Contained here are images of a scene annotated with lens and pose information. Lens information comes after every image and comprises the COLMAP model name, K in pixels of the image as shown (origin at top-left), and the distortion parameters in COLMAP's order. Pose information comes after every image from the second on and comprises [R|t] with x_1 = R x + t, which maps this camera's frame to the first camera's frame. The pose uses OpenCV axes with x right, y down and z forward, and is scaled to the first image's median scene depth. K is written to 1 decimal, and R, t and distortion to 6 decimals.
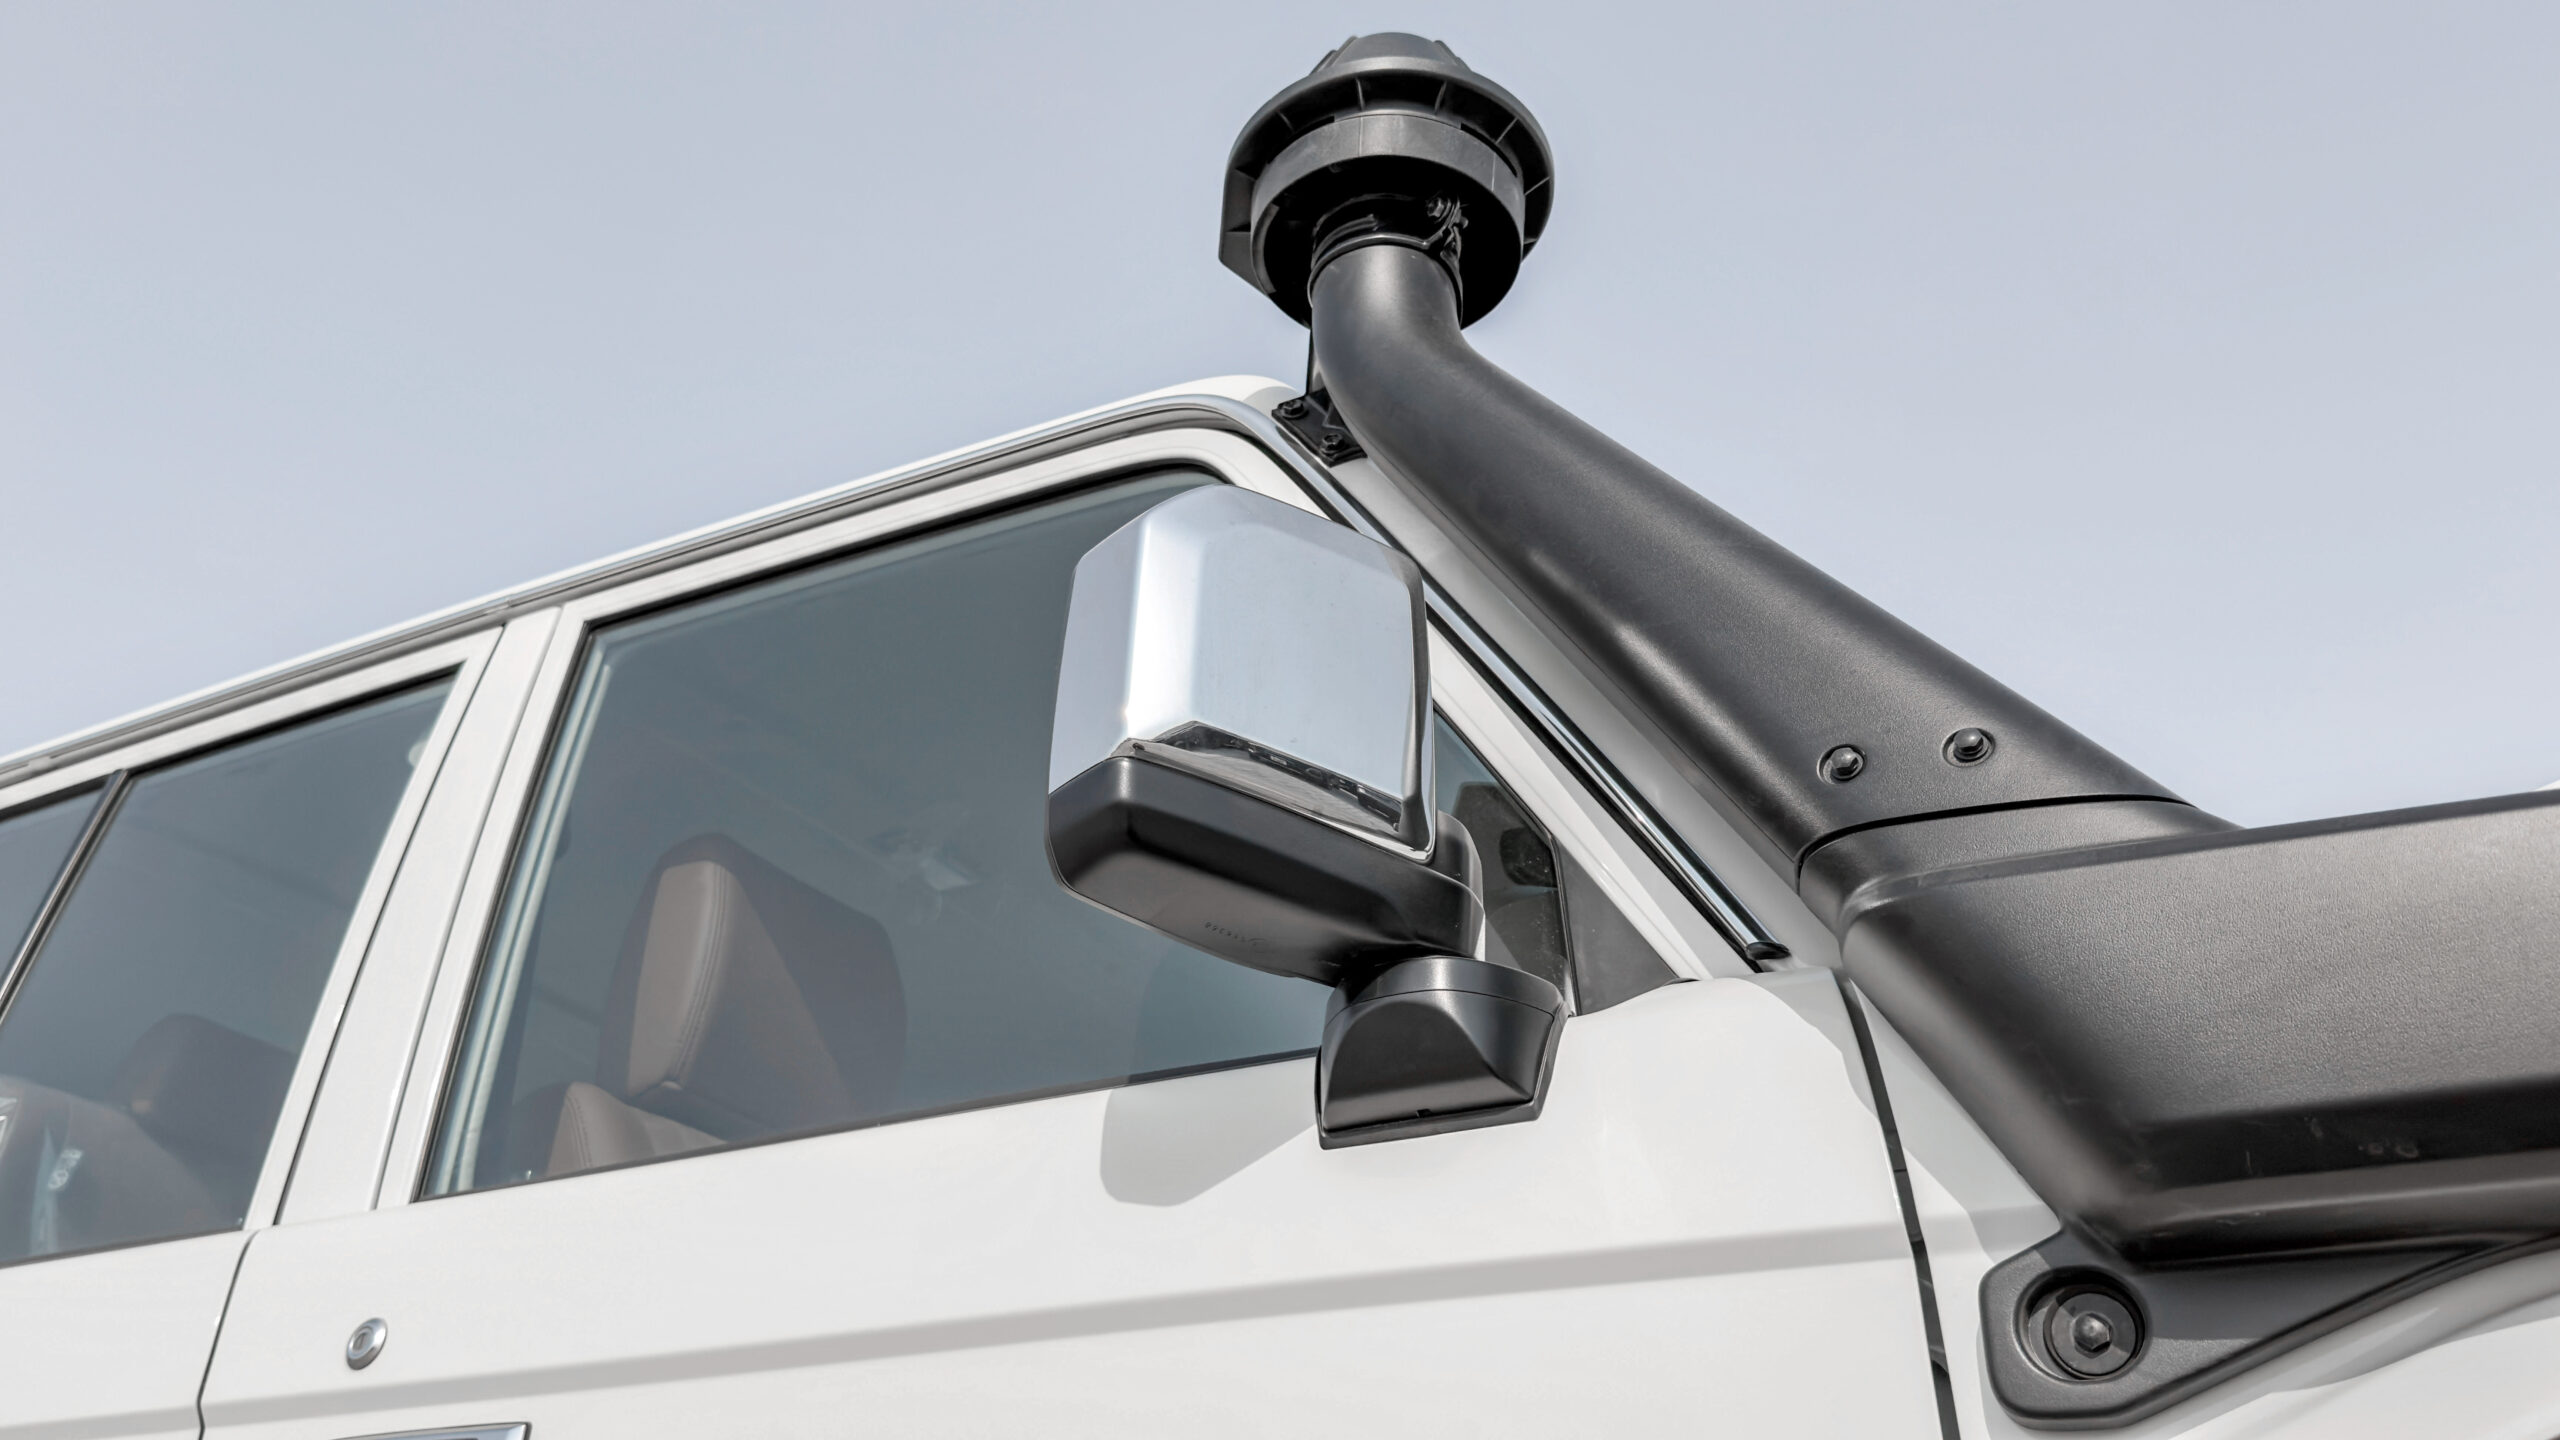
lens RADIAL K [[2080.4, 0, 1280.0], [0, 2080.4, 720.0], [0, 0, 1]] dist [0.001444, -0.002378]
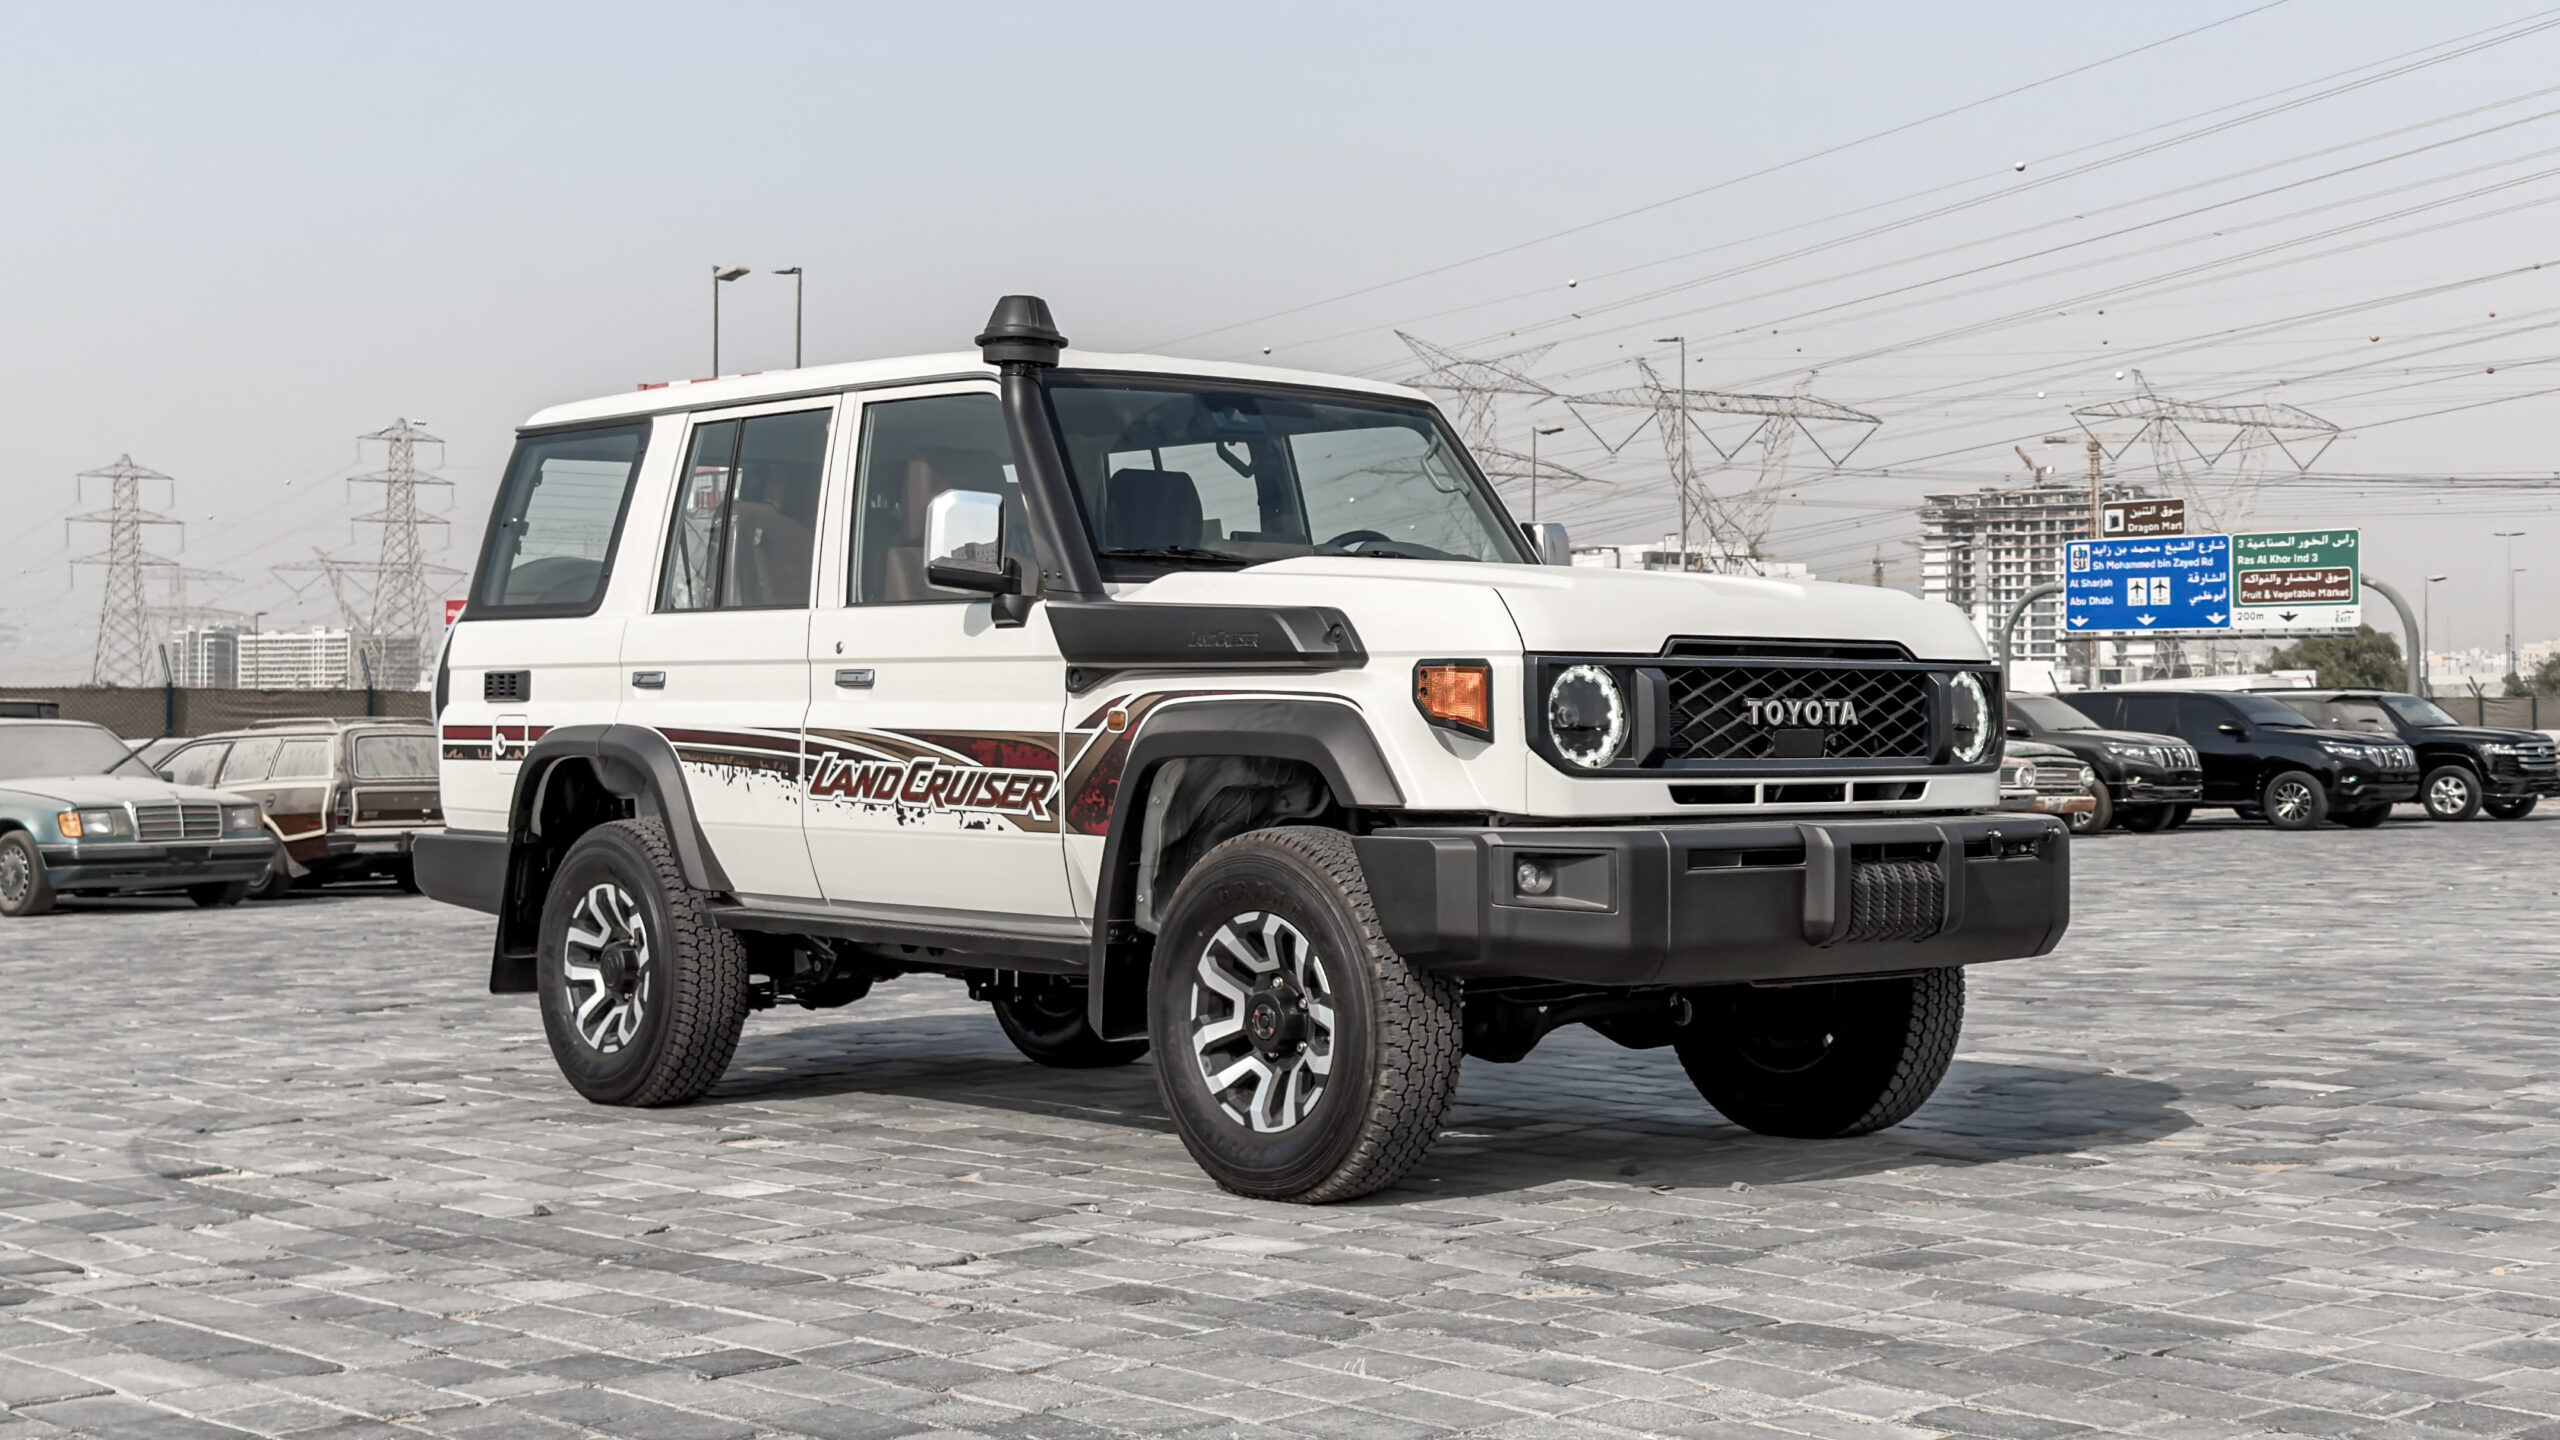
lens RADIAL K [[3304.4, 0, 1280.0], [0, 3304.4, 720.0], [0, 0, 1]] dist [0.112853, -0.059865]
pose [[0.931958, -0.012062, -0.362366, 3.438730], [0.184685, 0.875857, 0.445831, -2.923858], [0.312004, -0.482420, 0.818490, -5.208001]]
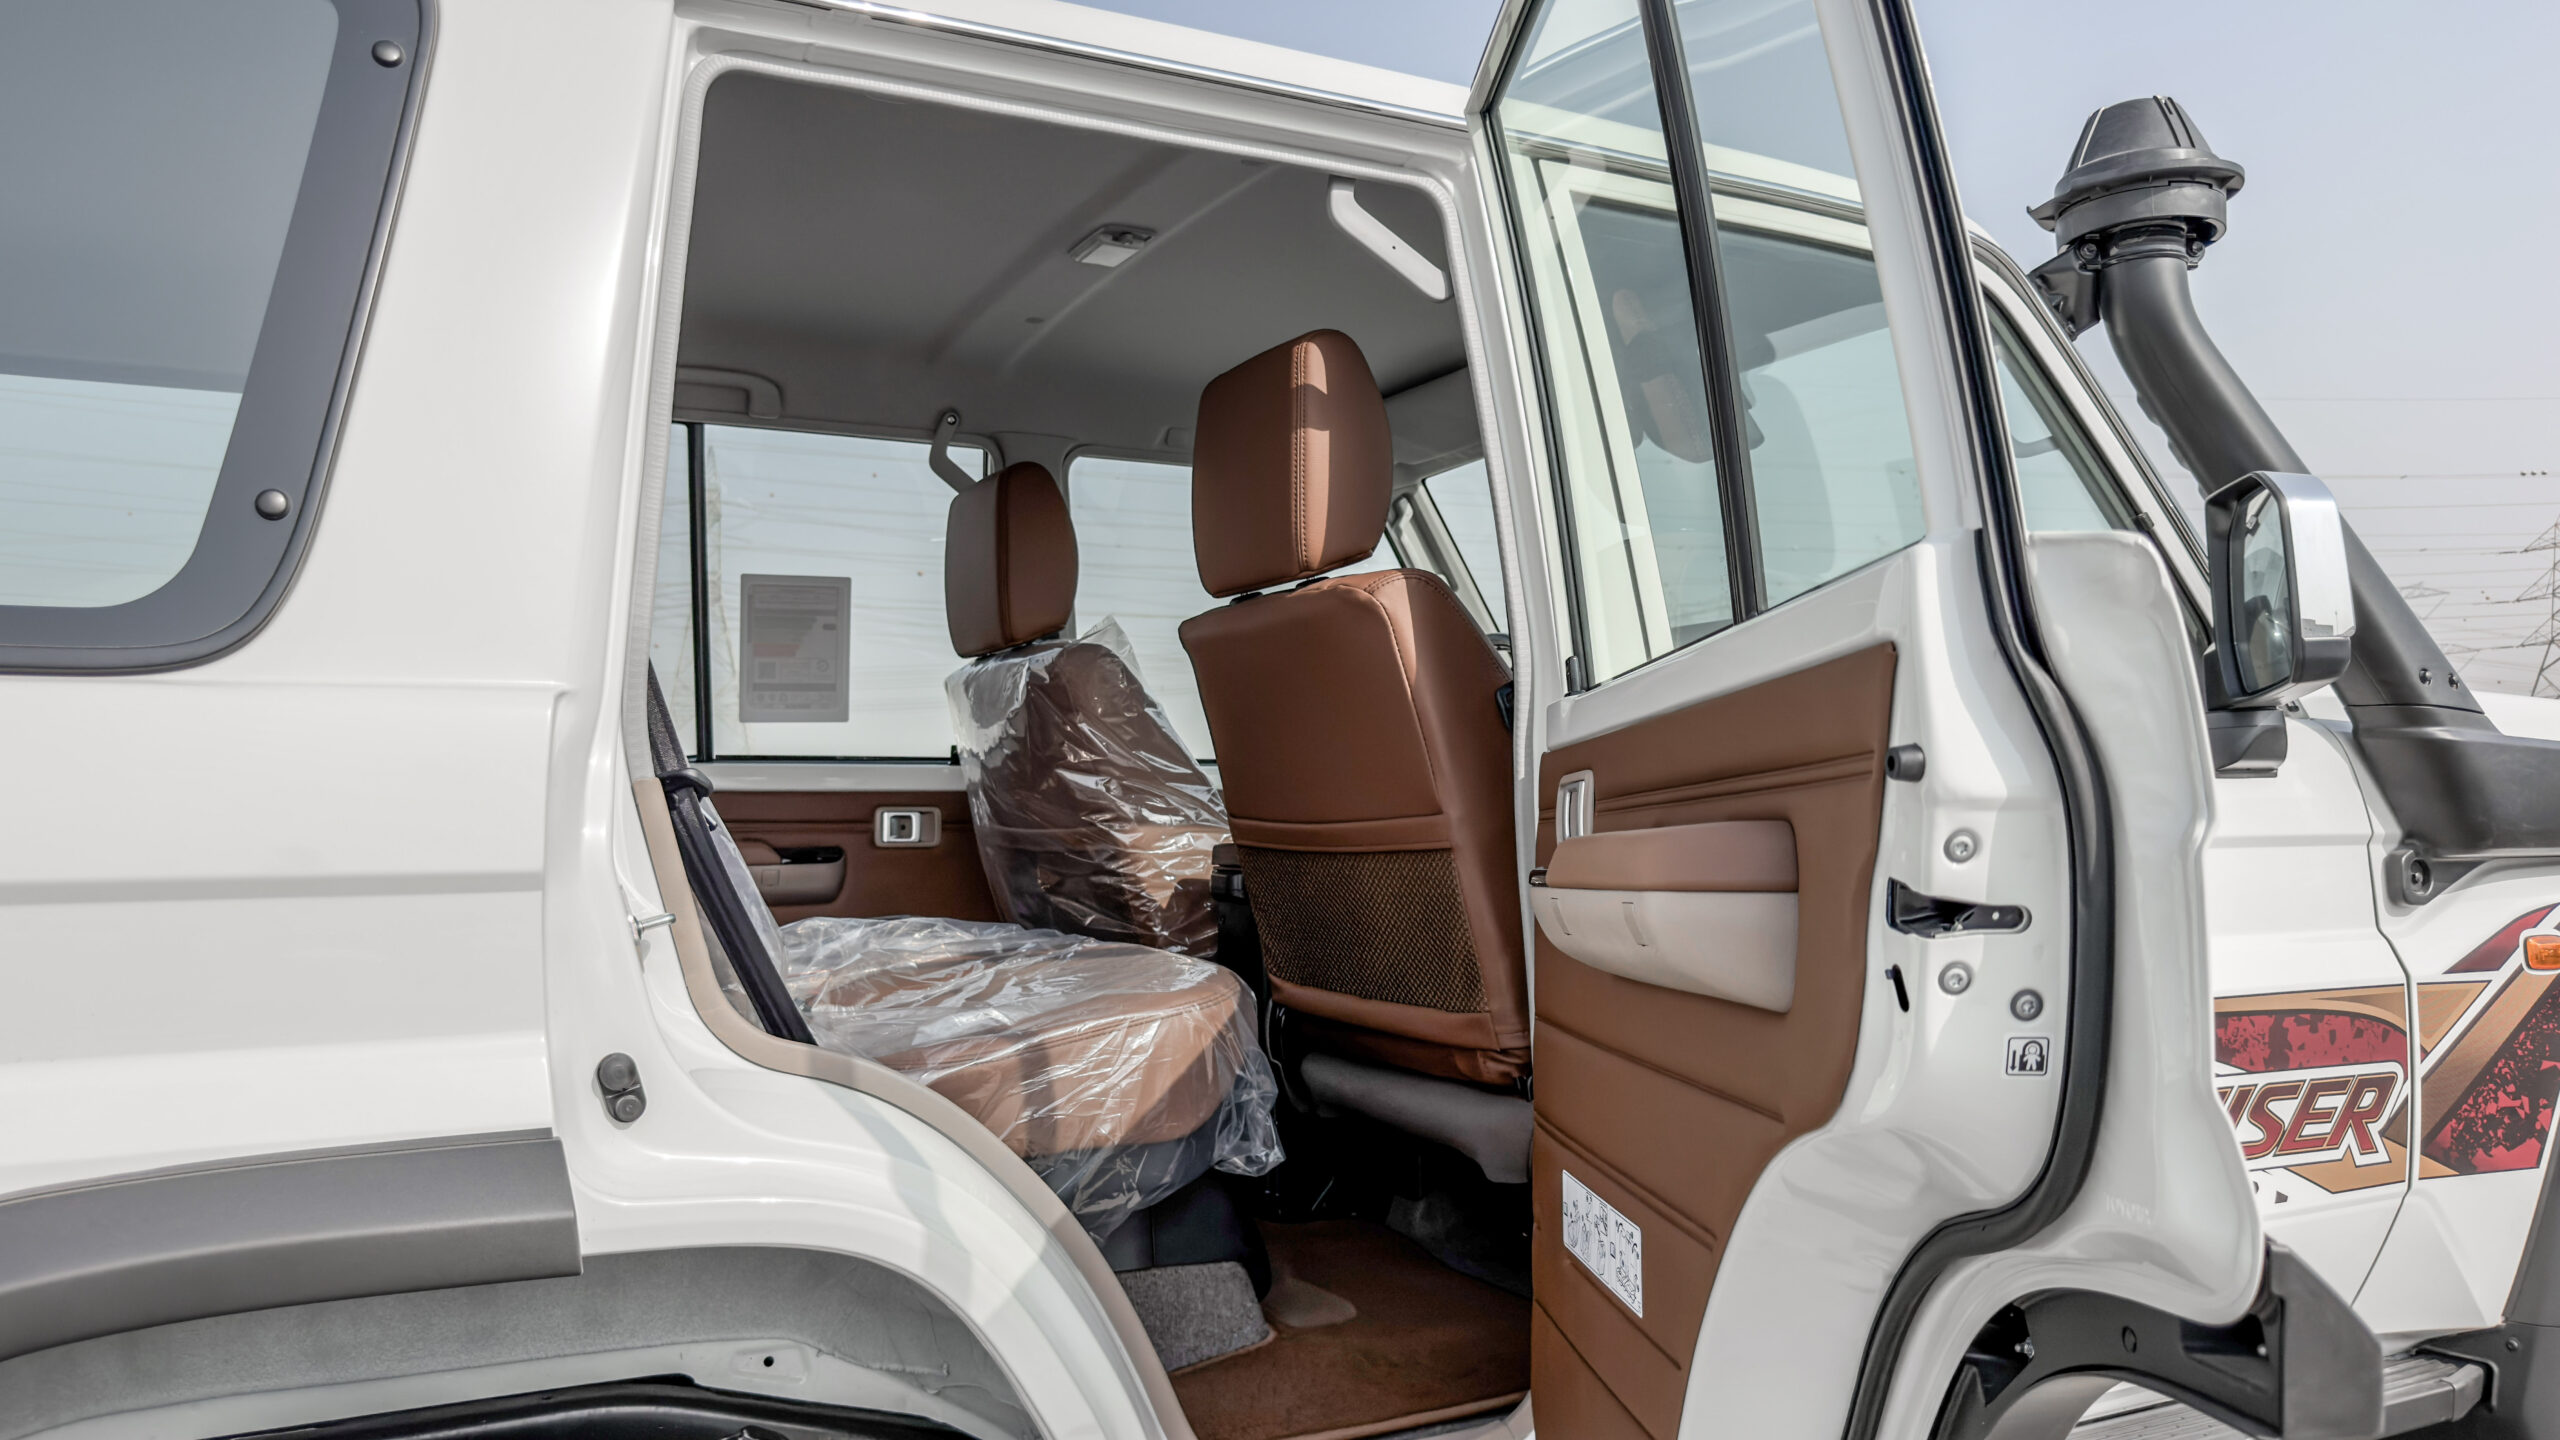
lens RADIAL K [[1737.7, 0, 1270.4], [0, 1737.7, 705.9], [0, 0, 1]] dist [-0.028491, 0.003954]
pose [[0.587893, 0.035093, 0.808177, -2.156379], [-0.376830, 0.895920, 0.235215, 0.084469], [-0.715808, -0.442826, 0.539930, 0.764319]]
